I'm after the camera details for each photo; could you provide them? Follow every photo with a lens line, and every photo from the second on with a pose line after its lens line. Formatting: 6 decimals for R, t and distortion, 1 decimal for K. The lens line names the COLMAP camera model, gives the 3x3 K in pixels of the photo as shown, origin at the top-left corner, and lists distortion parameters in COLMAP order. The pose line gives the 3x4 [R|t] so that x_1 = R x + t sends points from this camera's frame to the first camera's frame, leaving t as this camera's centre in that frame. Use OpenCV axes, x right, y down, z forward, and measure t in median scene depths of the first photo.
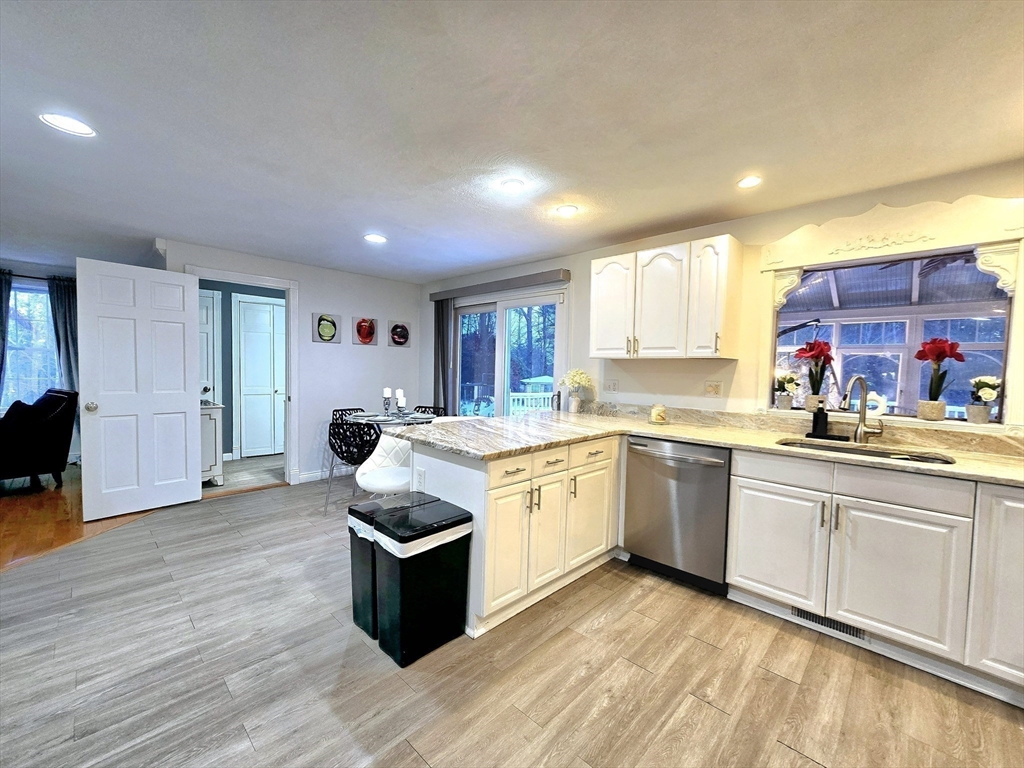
lens RADIAL K [[424.9, 0, 512.0], [0, 424.9, 384.0], [0, 0, 1]] dist [0.002366, 0.000764]
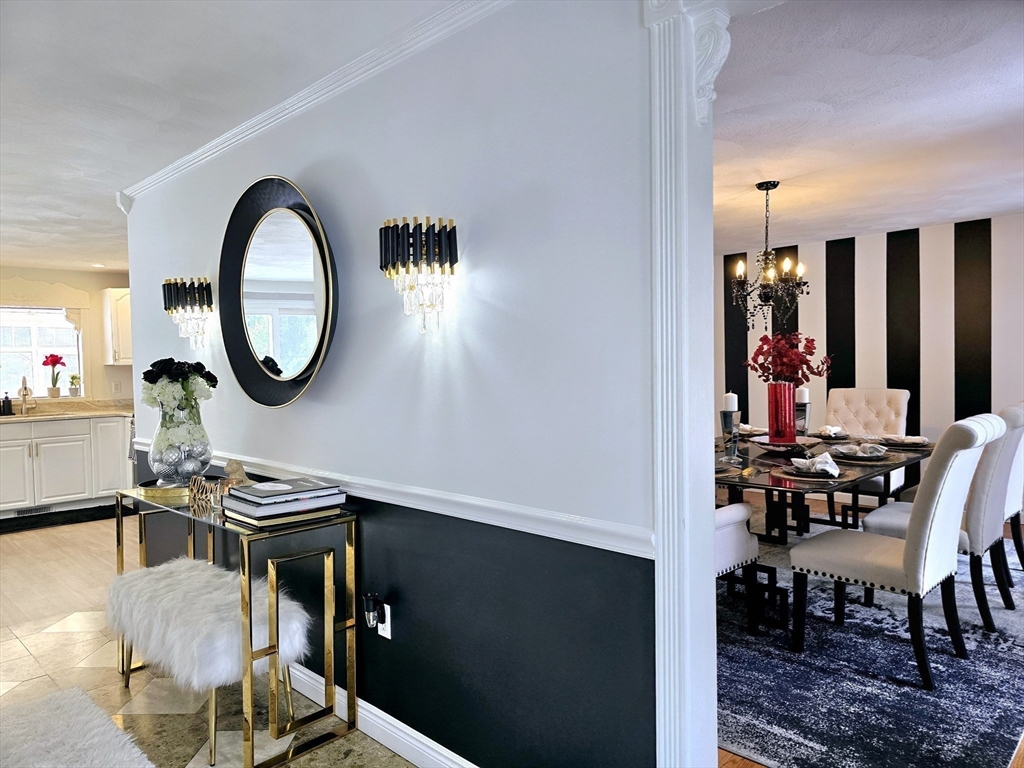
lens RADIAL K [[692.1, 0, 512.0], [0, 692.1, 384.0], [0, 0, 1]] dist [0.007627, -0.001492]
pose [[0.006621, -0.050818, 0.998686, -1.818027], [0.055142, 0.997207, 0.050377, -0.016191], [-0.998457, 0.054736, 0.009405, -0.921082]]
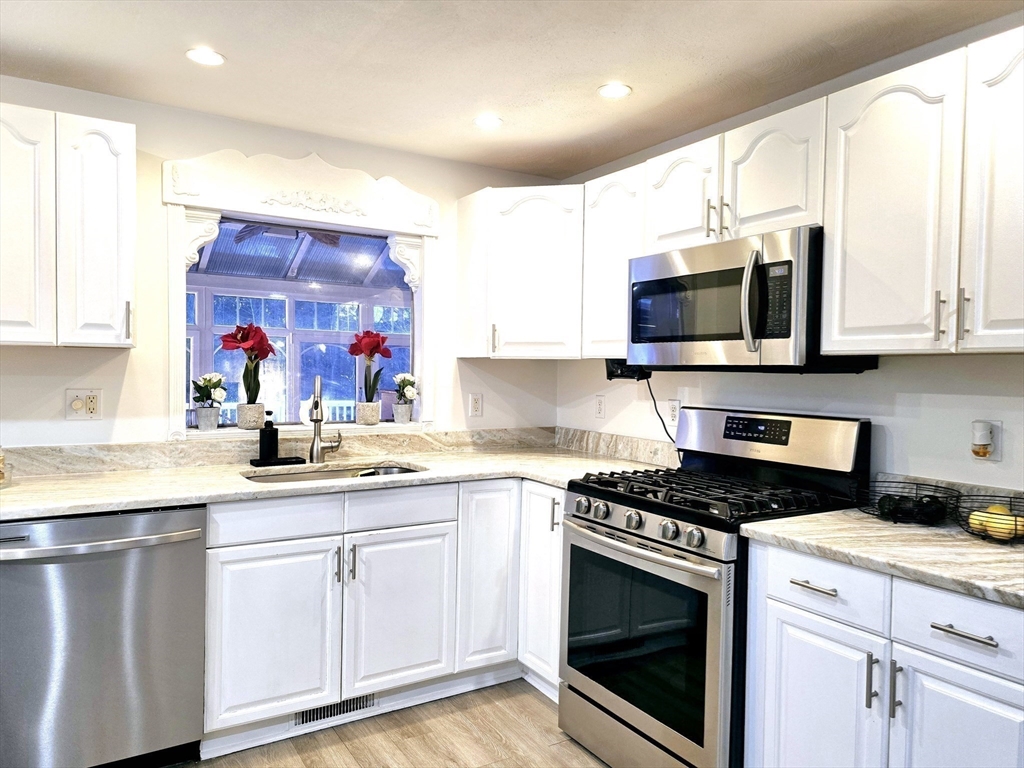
lens RADIAL K [[713.5, 0, 526.1], [0, 713.5, 382.8], [0, 0, 1]] dist [0.043111, -0.000580]
pose [[0.247413, -0.035728, 0.968251, -0.311745], [0.026607, 0.999194, 0.030071, -0.032087], [-0.968545, 0.018322, 0.248165, 0.291572]]
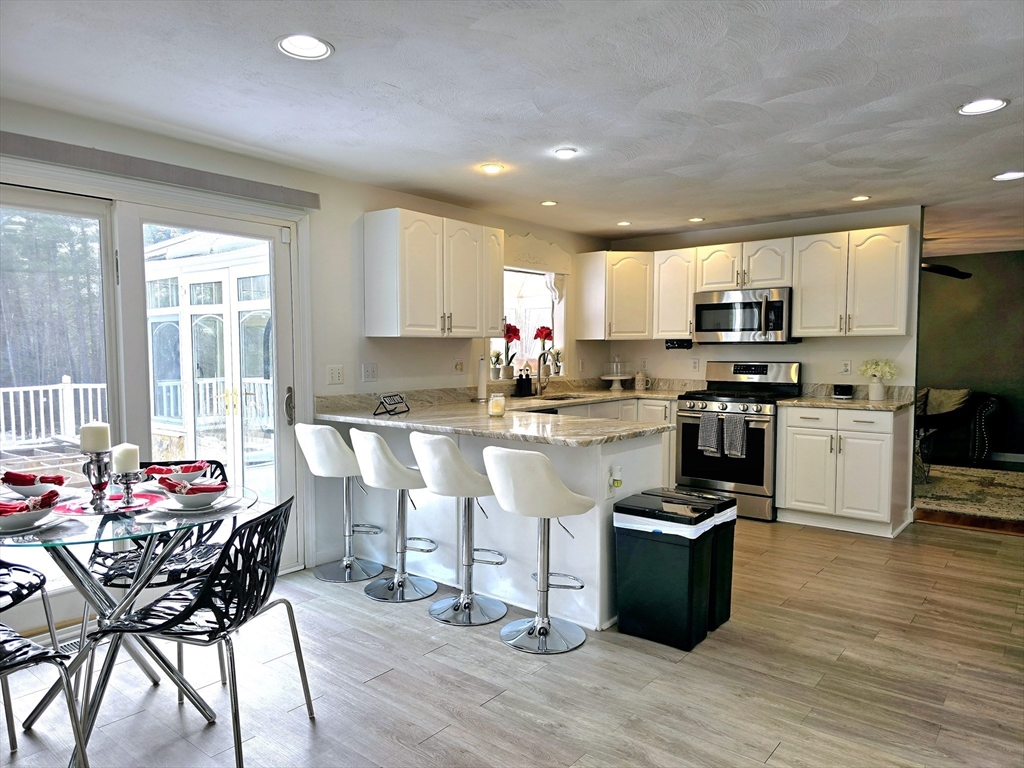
lens RADIAL K [[692.1, 0, 512.0], [0, 692.1, 384.0], [0, 0, 1]] dist [0.007627, -0.001492]
pose [[-0.094492, -0.072813, 0.992859, -1.443650], [0.039443, 0.996265, 0.076817, -0.084576], [-0.994744, 0.046420, -0.091267, 1.226532]]
